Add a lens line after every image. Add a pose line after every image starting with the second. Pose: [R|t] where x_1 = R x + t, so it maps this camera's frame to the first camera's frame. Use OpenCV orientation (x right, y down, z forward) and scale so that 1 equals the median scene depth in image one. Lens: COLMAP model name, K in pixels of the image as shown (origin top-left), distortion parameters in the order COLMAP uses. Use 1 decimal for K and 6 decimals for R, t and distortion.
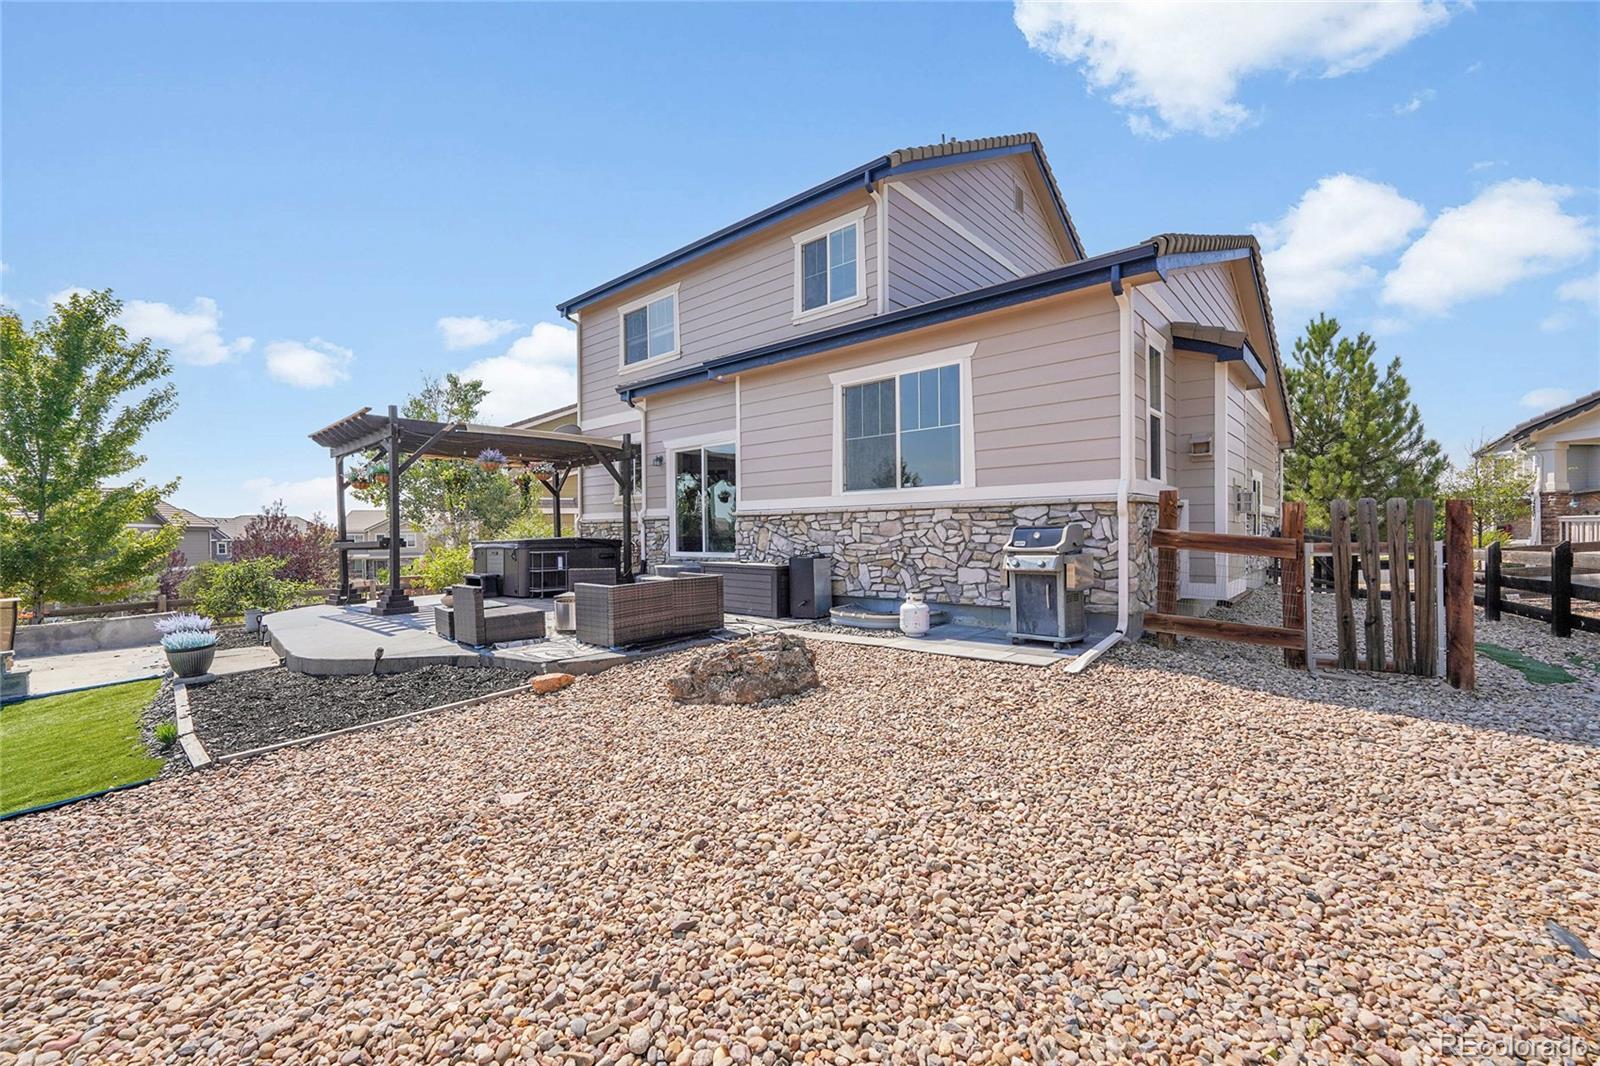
lens RADIAL K [[667.8, 0, 792.6], [0, 667.8, 534.3], [0, 0, 1]] dist [-0.001273, 0.001138]
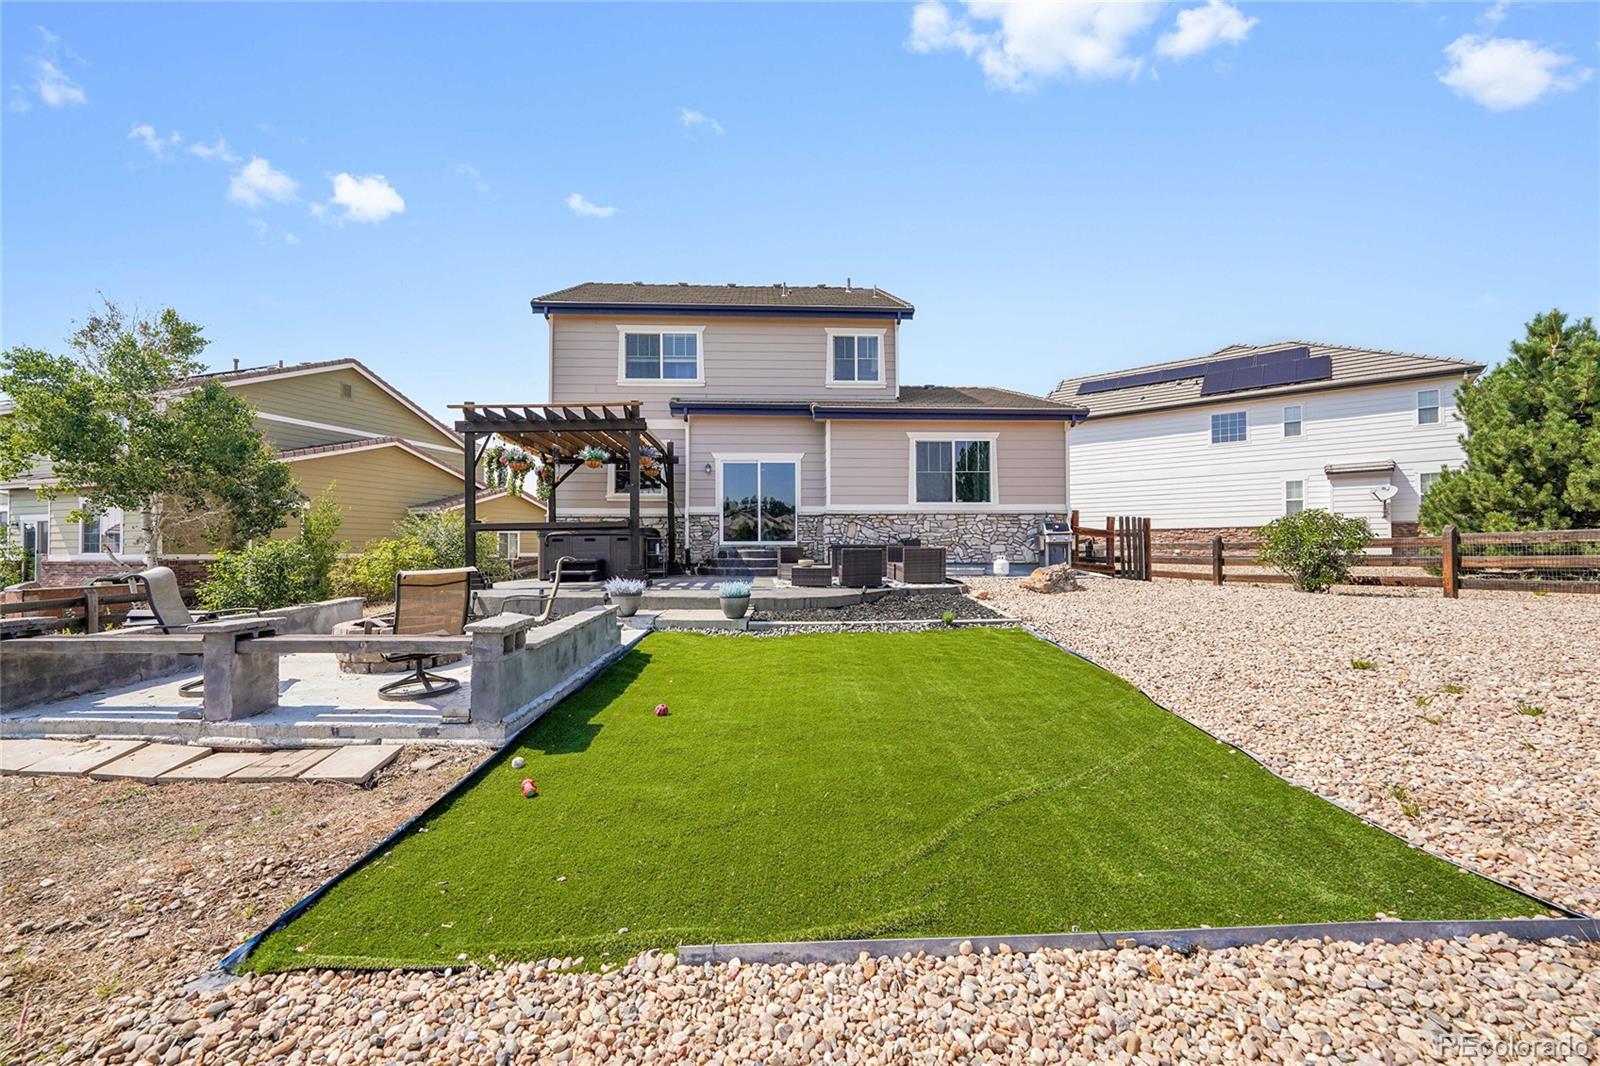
lens RADIAL K [[667.8, 0, 813.8], [0, 667.8, 541.0], [0, 0, 1]] dist [-0.001273, 0.001138]
pose [[0.708871, 0.023146, 0.704958, -0.934183], [-0.001927, 0.999521, -0.030880, 0.062817], [-0.705335, 0.020532, 0.708576, -0.016541]]
